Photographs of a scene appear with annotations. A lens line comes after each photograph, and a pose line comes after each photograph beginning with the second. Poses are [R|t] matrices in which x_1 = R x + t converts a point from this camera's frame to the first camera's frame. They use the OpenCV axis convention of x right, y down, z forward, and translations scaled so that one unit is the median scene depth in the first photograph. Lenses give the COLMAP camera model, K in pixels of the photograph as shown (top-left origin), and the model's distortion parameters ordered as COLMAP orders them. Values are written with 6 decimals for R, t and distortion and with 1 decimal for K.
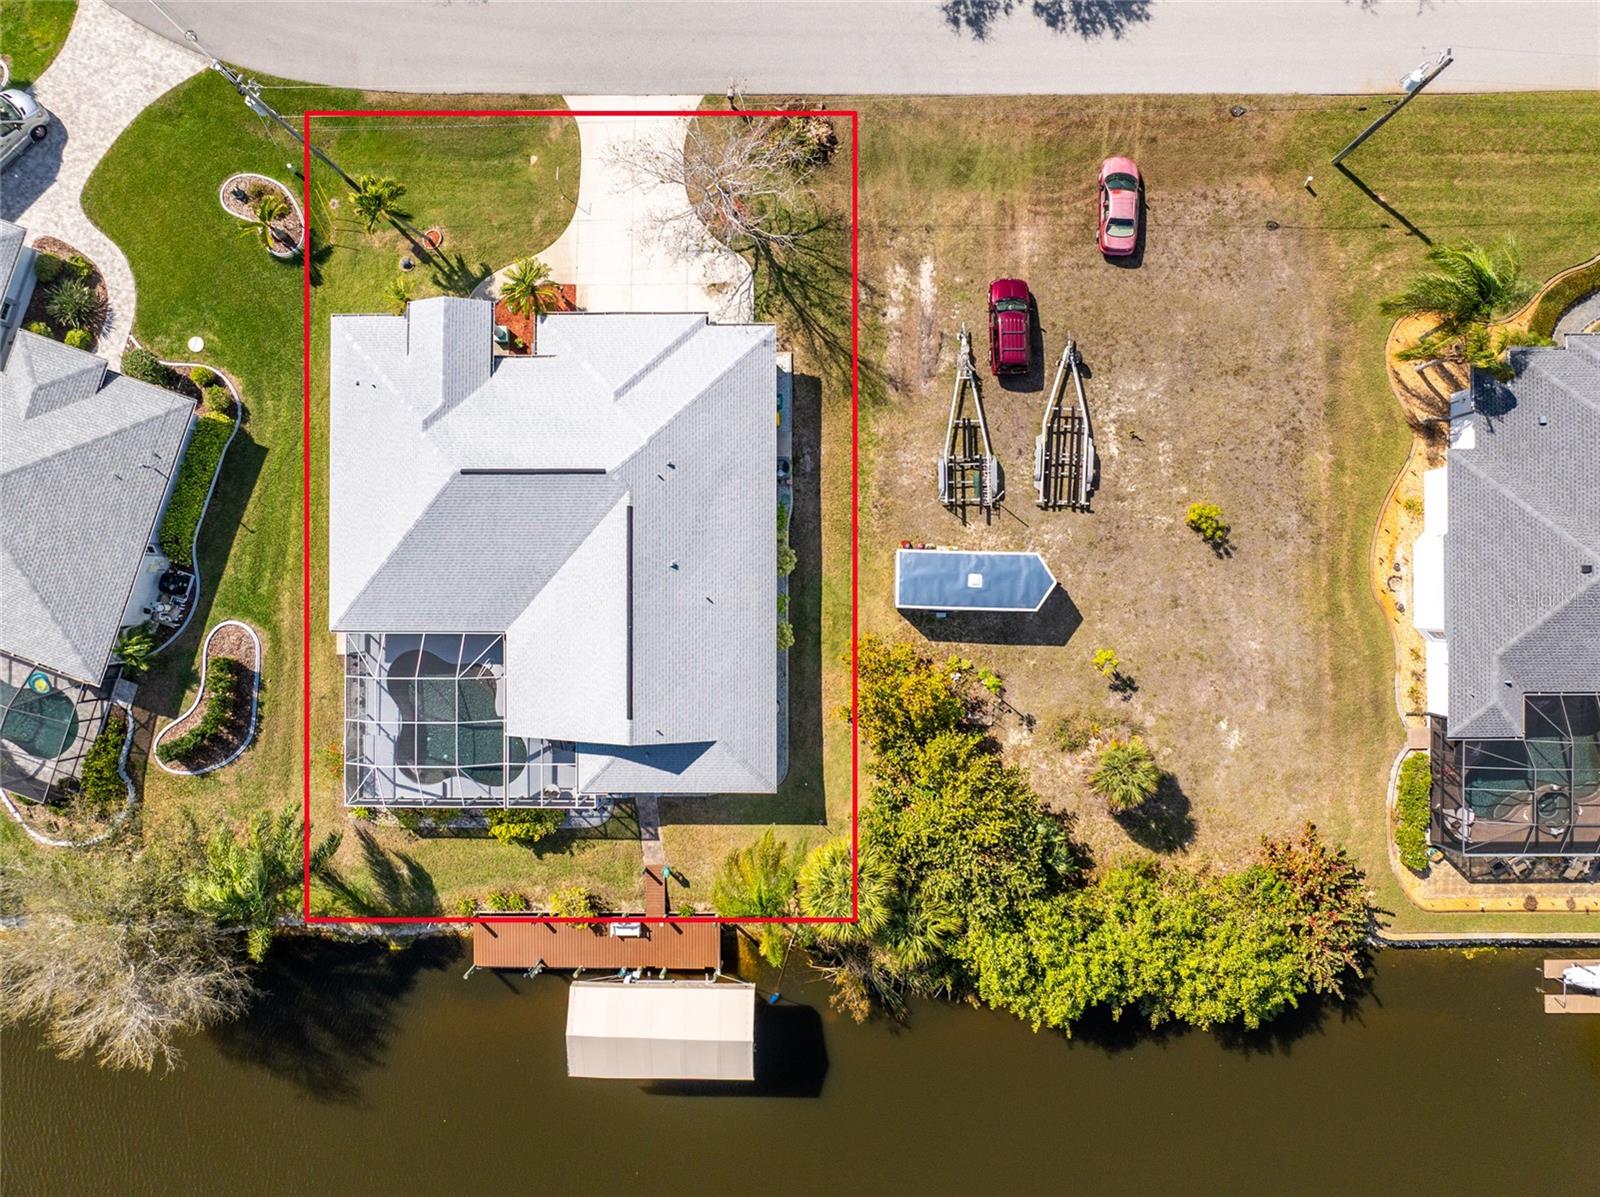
lens RADIAL K [[1124.3, 0, 802.3], [0, 1124.3, 581.6], [0, 0, 1]] dist [-0.032041, -0.003526]
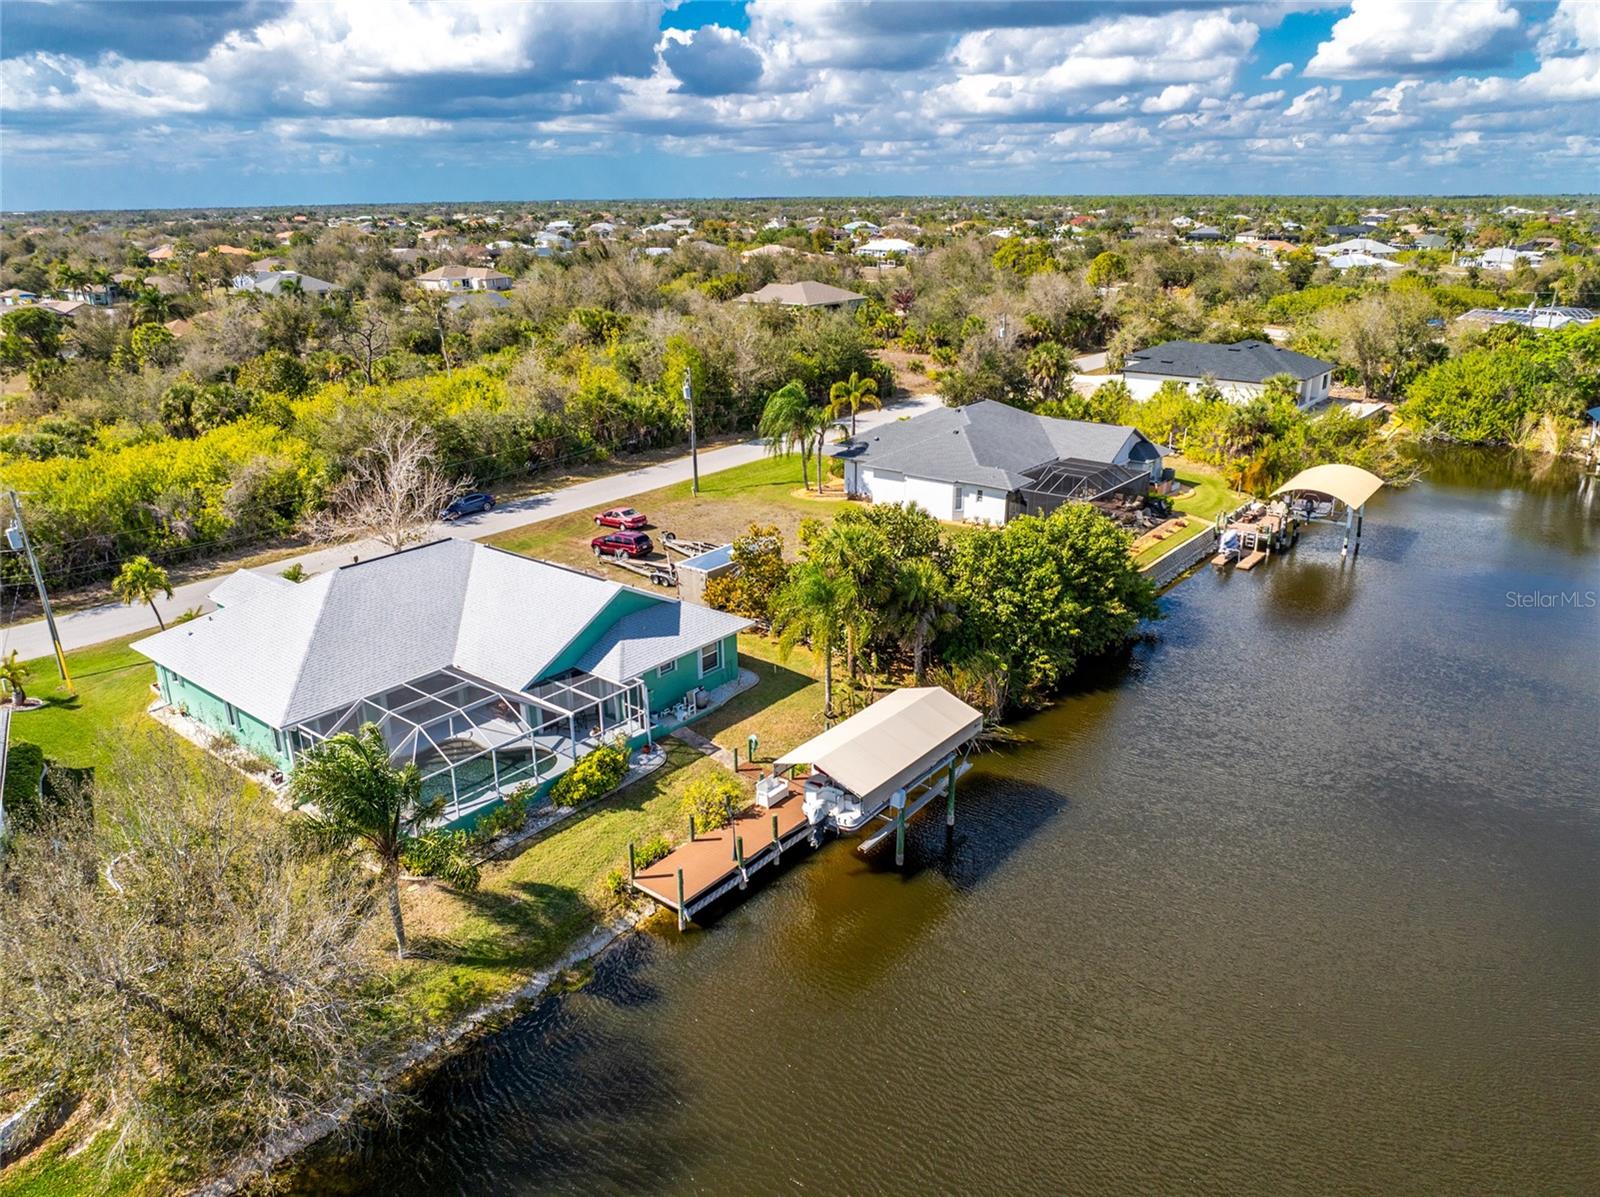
lens RADIAL K [[1136.2, 0, 810.5], [0, 1136.2, 596.8], [0, 0, 1]] dist [-0.067338, 0.044290]
pose [[0.622041, -0.249079, 0.742310, -0.749651], [0.782969, 0.203895, -0.587696, 0.817048], [-0.004970, 0.946777, 0.321852, 0.592472]]
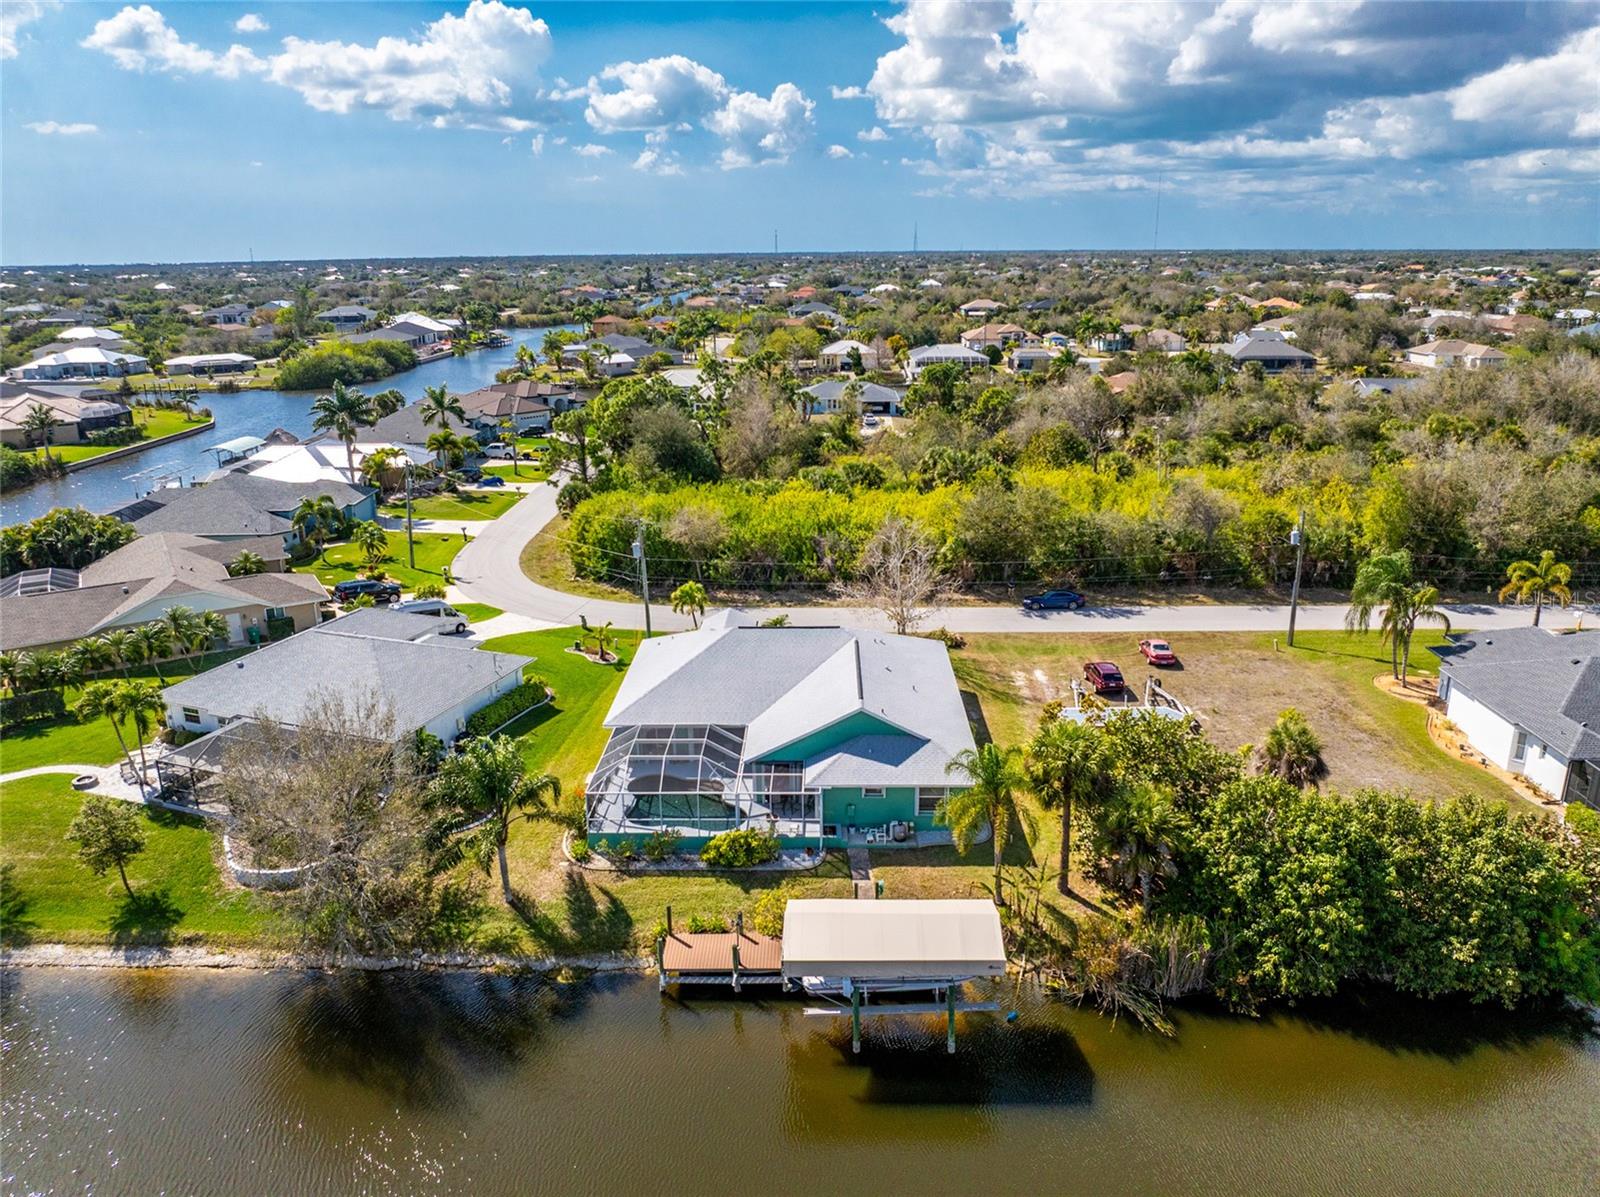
lens RADIAL K [[1130.2, 0, 795.6], [0, 1130.2, 580.2], [0, 0, 1]] dist [-0.048291, 0.022025]
pose [[0.999632, 0.014711, -0.022799, -0.177367], [-0.026037, 0.283747, -0.958546, 1.119472], [-0.007633, 0.958786, 0.284025, 0.473501]]
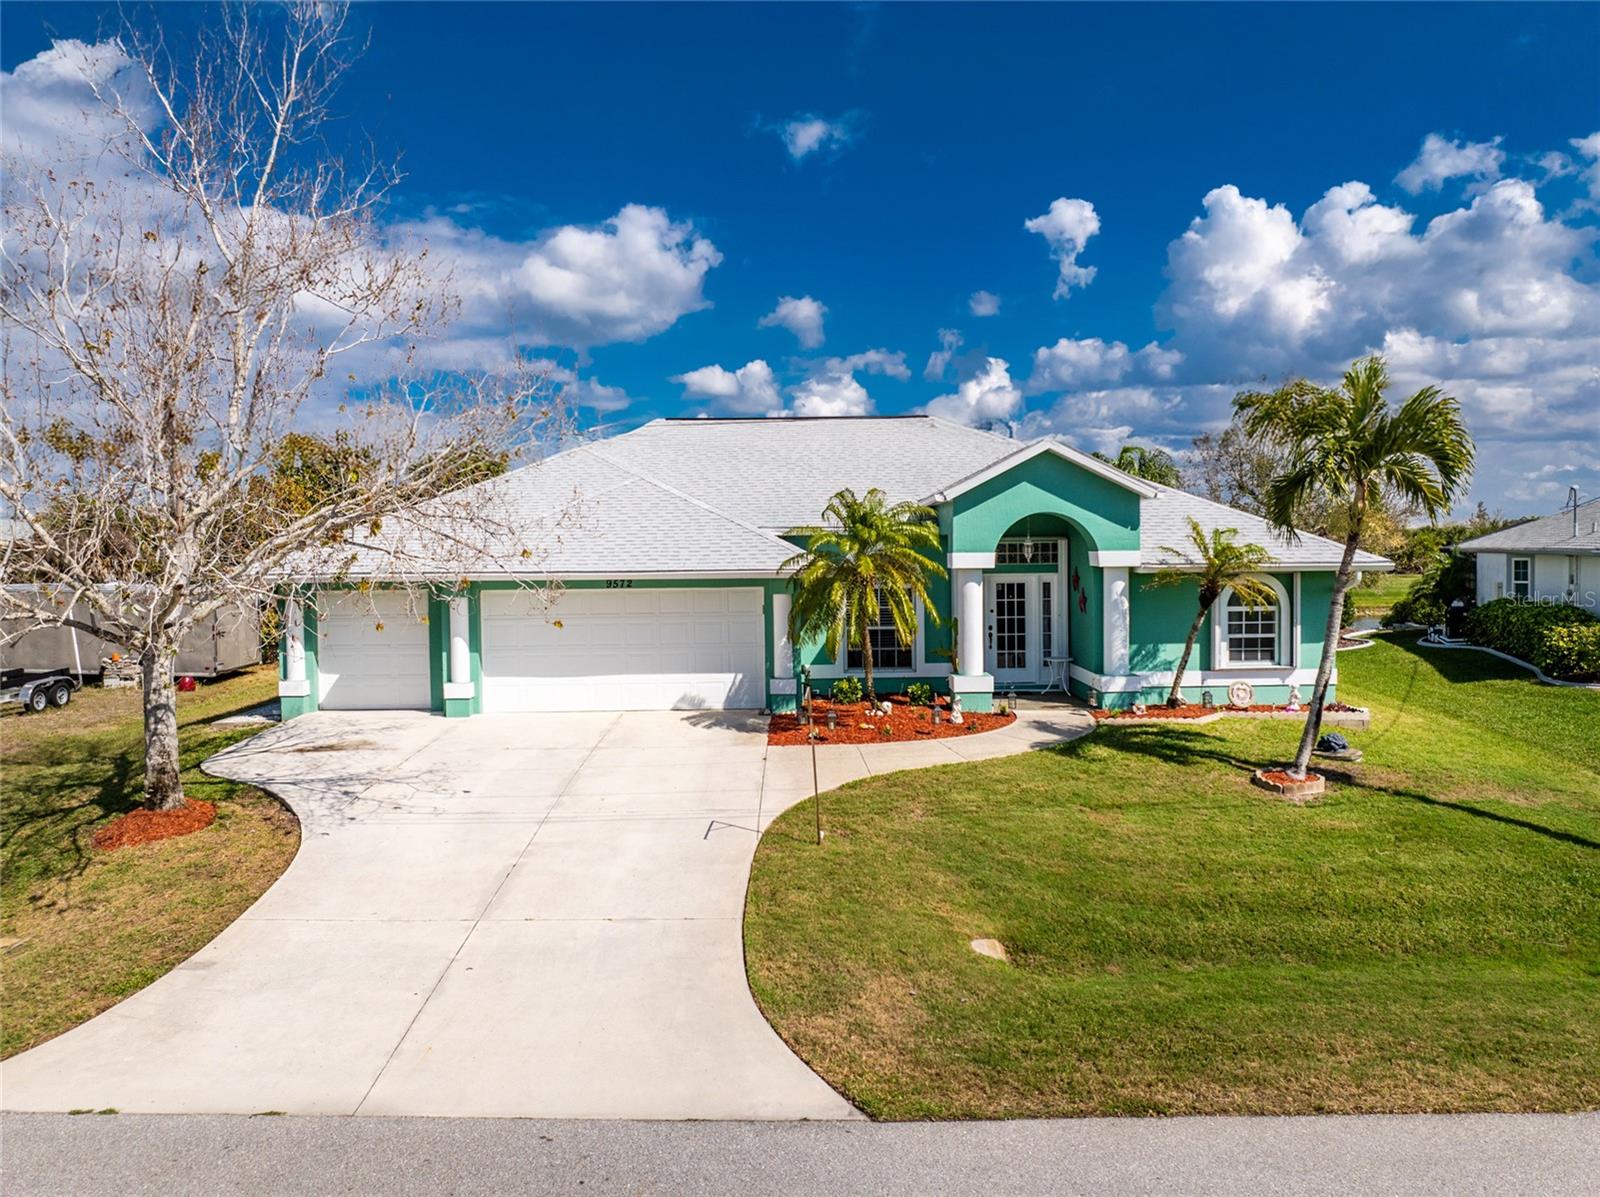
lens RADIAL K [[1142.9, 0, 798.5], [0, 1142.9, 540.8], [0, 0, 1]] dist [-0.058103, 0.030205]
pose [[-0.999663, 0.025882, 0.001811, -0.212691], [0.002159, 0.013405, 0.999908, -0.588636], [0.025856, 0.999575, -0.013456, 0.944856]]
